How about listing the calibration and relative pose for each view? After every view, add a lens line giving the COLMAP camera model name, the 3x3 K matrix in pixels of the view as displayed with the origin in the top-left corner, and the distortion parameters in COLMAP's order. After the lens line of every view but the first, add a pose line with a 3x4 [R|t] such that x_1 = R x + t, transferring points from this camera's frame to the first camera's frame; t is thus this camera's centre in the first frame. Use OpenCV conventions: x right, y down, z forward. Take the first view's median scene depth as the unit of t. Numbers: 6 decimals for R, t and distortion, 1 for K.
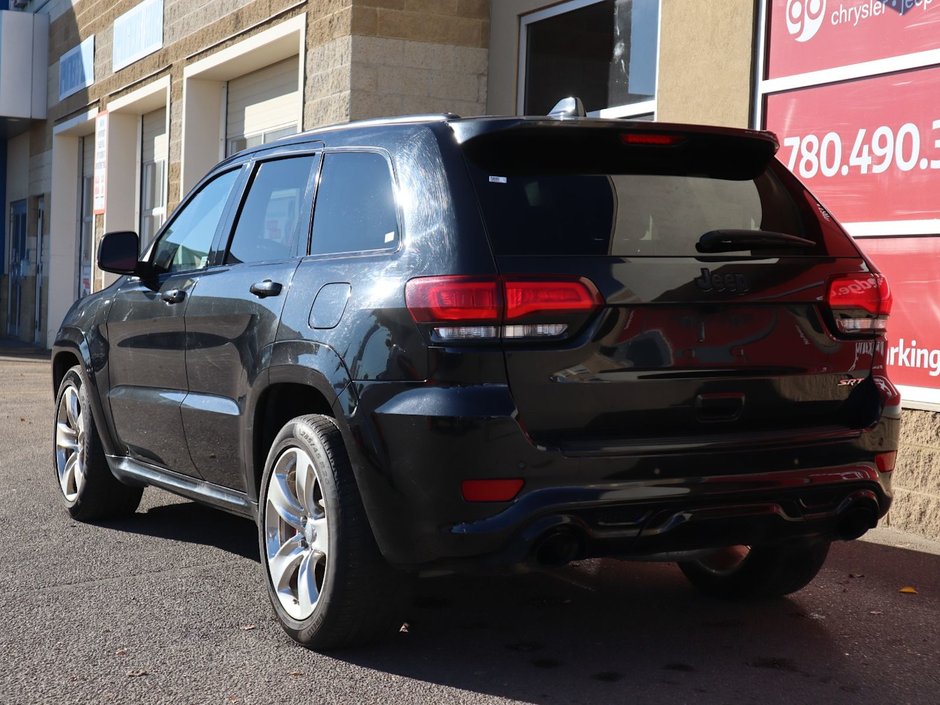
lens RADIAL K [[1594.4, 0, 470.0], [0, 1594.4, 352.5], [0, 0, 1]] dist [-0.030486, 0.065451]
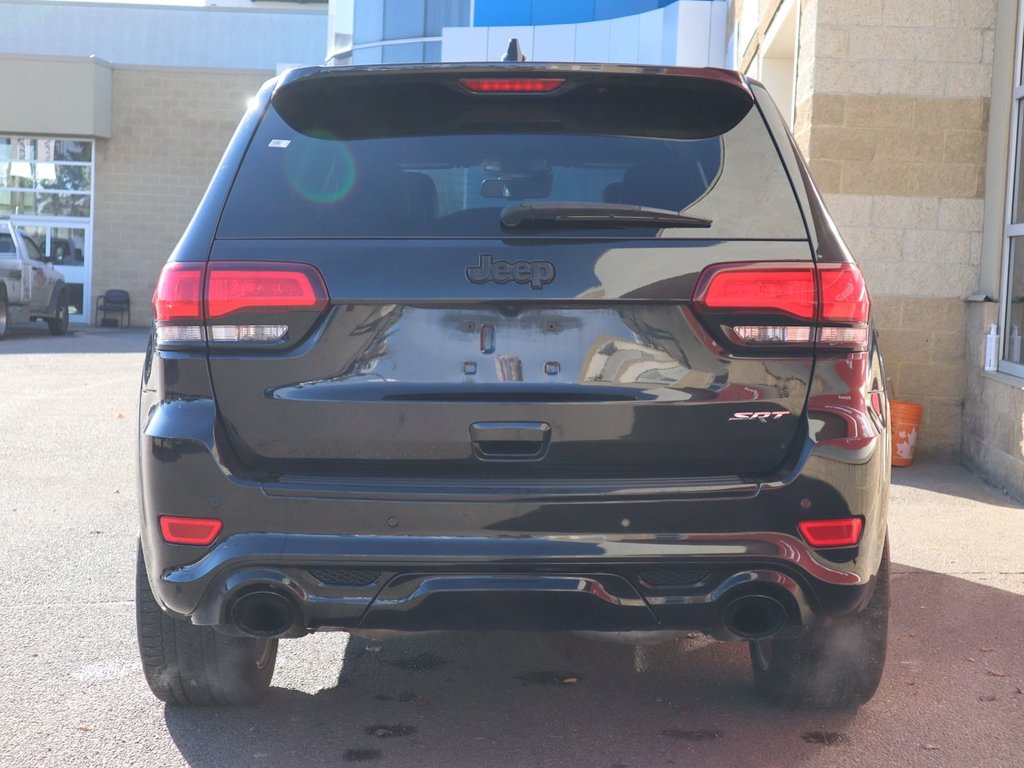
lens RADIAL K [[1661.8, 0, 512.0], [0, 1661.8, 384.0], [0, 0, 1]] dist [0.051892, -0.000100]
pose [[0.886654, 0.033926, -0.461187, 0.478916], [-0.026890, 0.999400, 0.021821, -0.008780], [0.461650, -0.006946, 0.887035, 0.293203]]
